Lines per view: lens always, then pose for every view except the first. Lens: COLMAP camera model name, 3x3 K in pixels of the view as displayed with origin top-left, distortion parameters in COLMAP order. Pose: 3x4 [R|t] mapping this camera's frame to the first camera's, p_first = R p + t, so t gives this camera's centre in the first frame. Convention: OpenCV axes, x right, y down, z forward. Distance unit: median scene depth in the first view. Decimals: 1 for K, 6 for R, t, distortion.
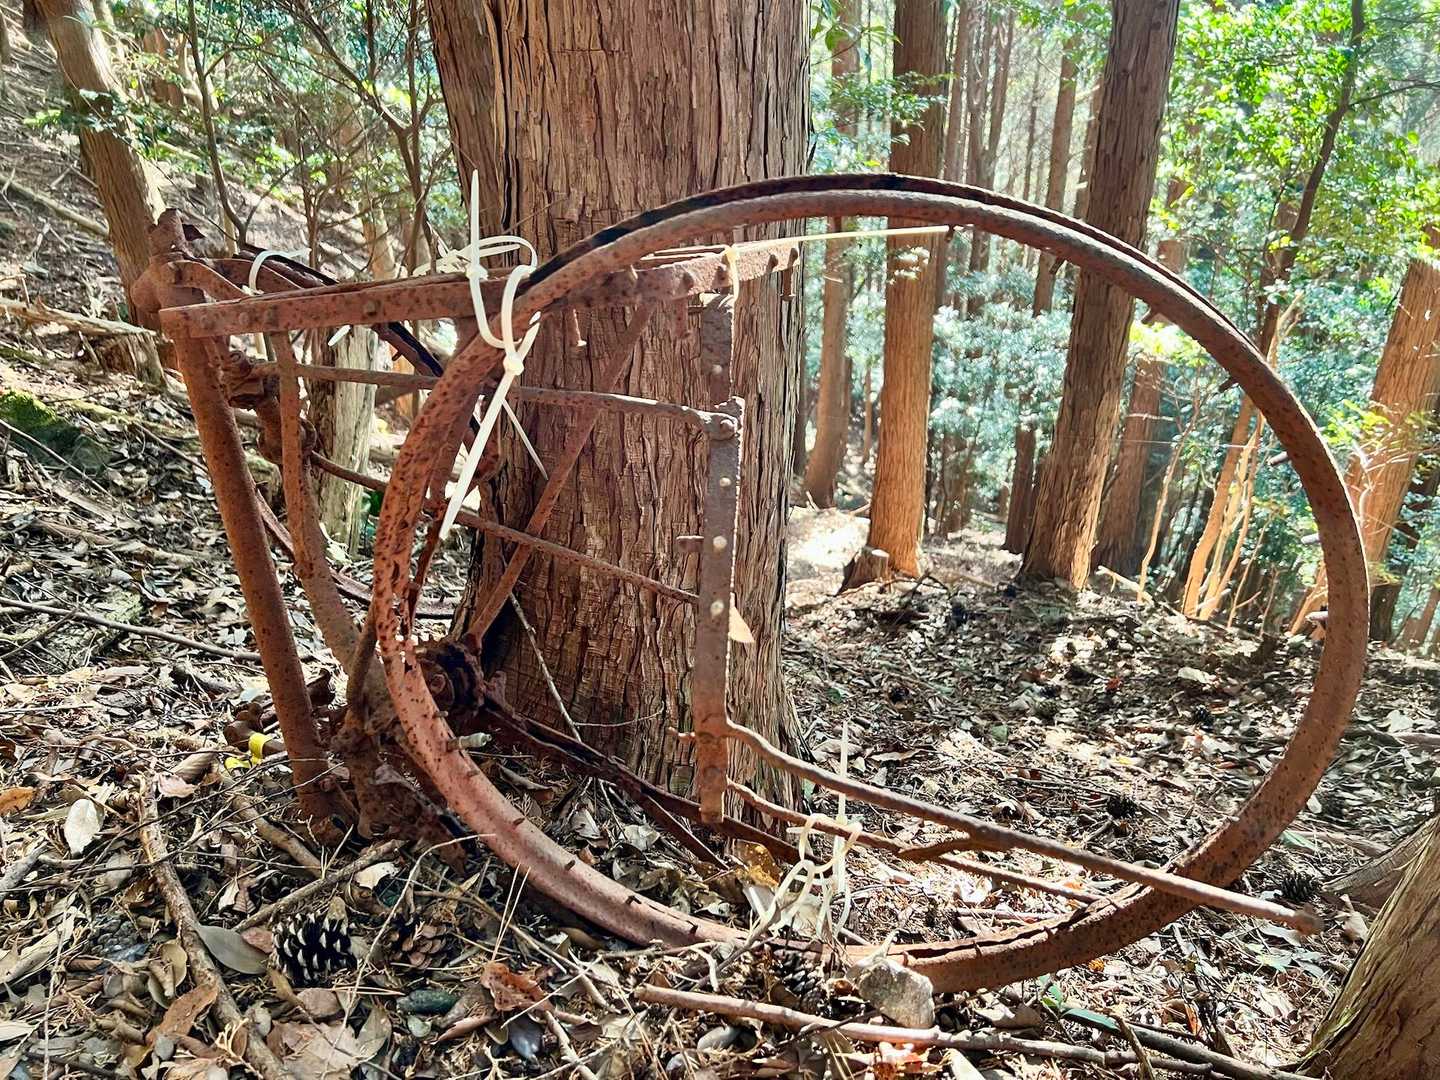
lens RADIAL K [[985.5, 0, 720.0], [0, 985.5, 540.0], [0, 0, 1]] dist [0.011067, -0.051608]
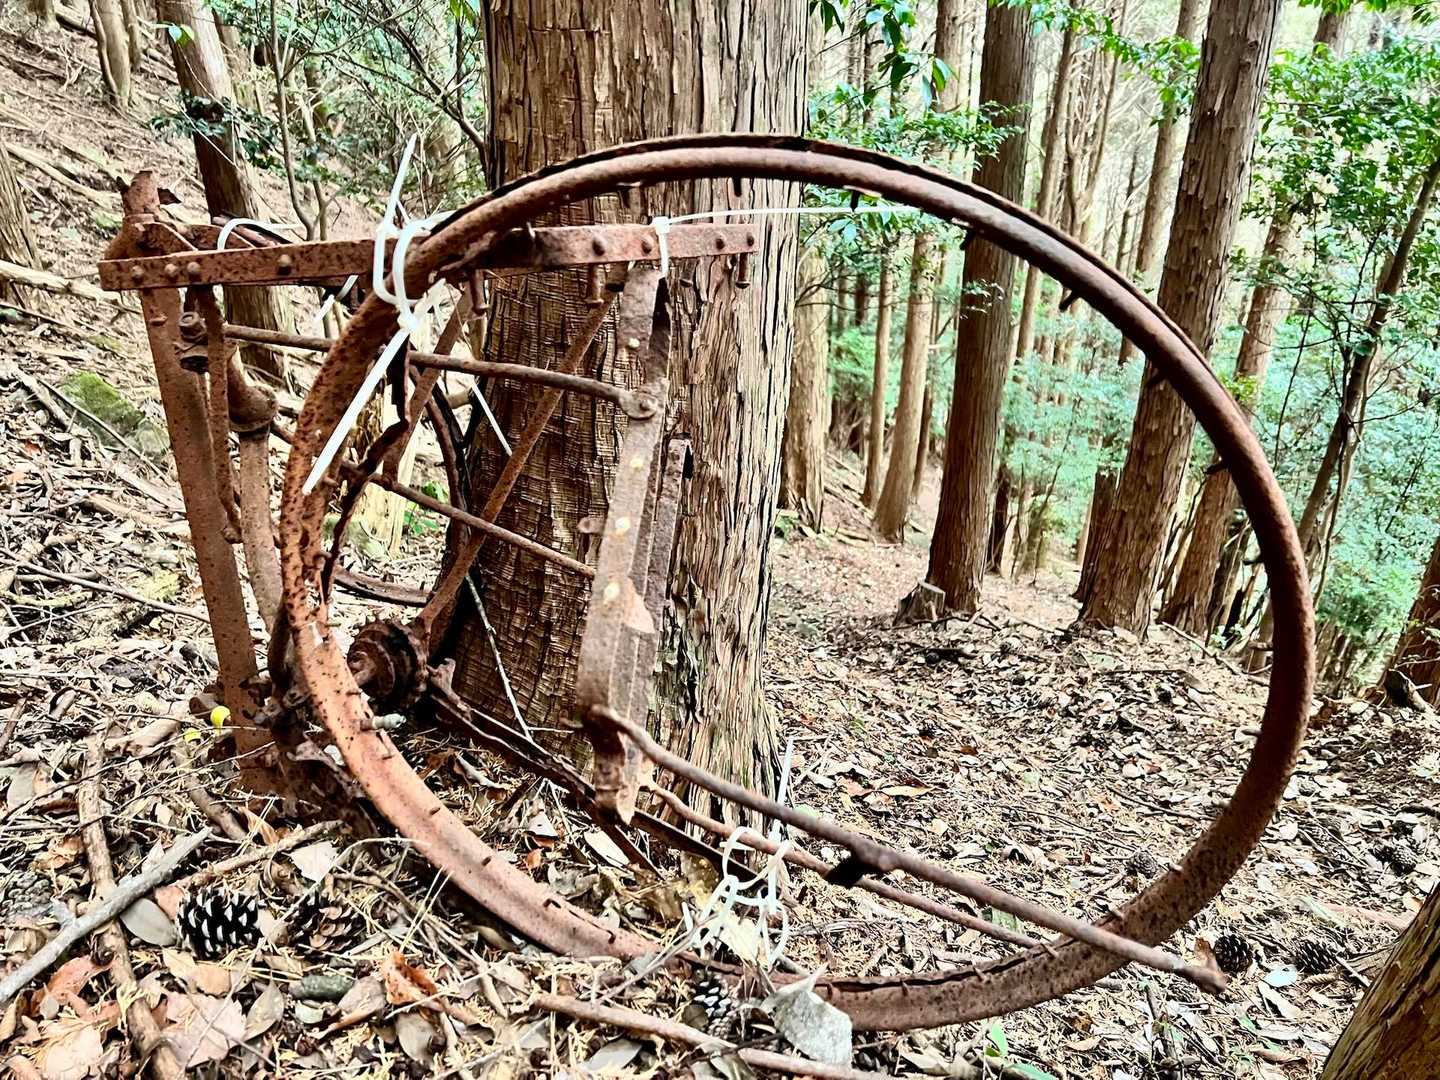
lens RADIAL K [[985.5, 0, 720.0], [0, 985.5, 540.0], [0, 0, 1]] dist [0.011067, -0.051608]
pose [[0.995923, 0.063261, -0.064307, 0.110767], [-0.064944, 0.997590, -0.024430, 0.025009], [0.062607, 0.028507, 0.997631, 0.042289]]
